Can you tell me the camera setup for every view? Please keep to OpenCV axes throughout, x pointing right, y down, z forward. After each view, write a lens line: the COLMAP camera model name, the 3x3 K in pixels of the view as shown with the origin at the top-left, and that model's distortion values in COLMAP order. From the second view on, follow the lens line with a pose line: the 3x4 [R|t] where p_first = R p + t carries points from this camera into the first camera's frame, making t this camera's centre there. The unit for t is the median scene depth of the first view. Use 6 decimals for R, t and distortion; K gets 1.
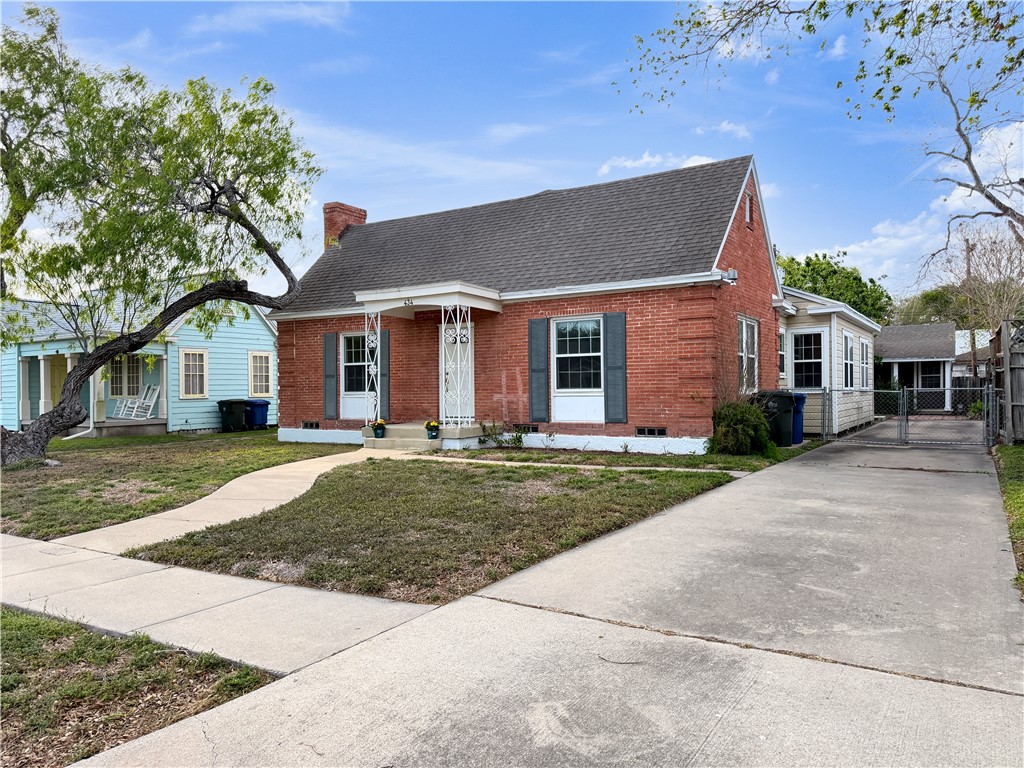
lens RADIAL K [[726.2, 0, 512.2], [0, 726.2, 386.3], [0, 0, 1]] dist [0.084174, 0.000786]
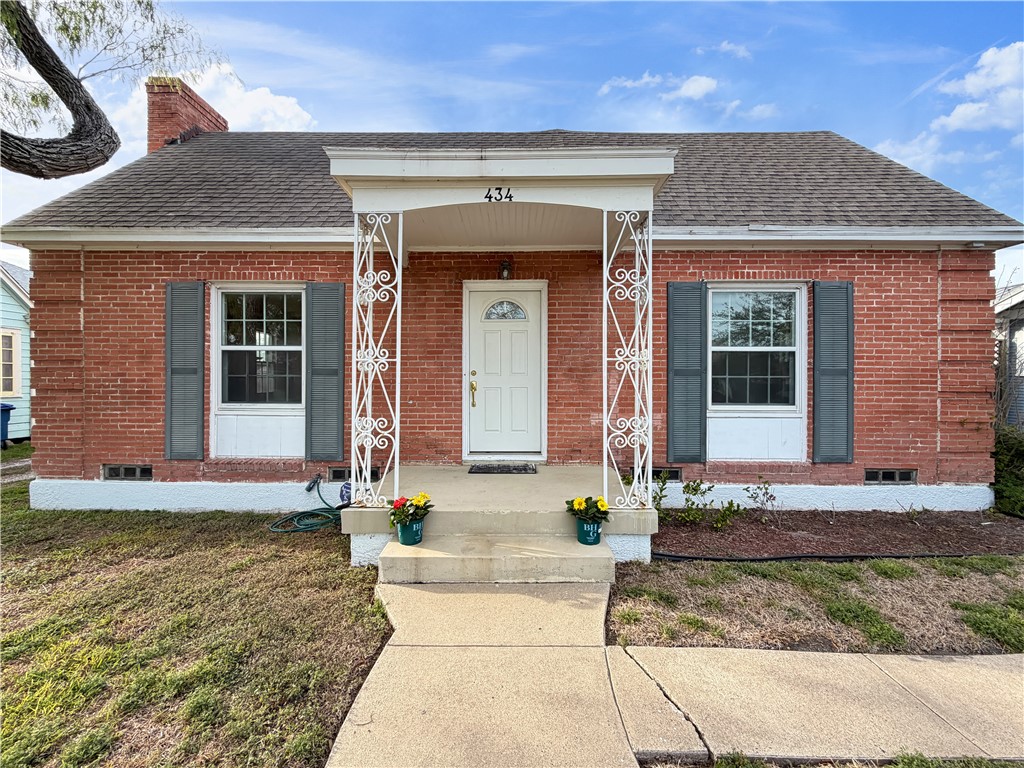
lens RADIAL K [[414.8, 0, 514.0], [0, 414.8, 384.5], [0, 0, 1]] dist [0.001633, 0.000126]
pose [[0.853796, 0.010347, 0.520506, -0.251860], [-0.016255, 0.999845, 0.006787, -0.012654], [-0.520355, -0.014256, 0.853831, 0.794208]]
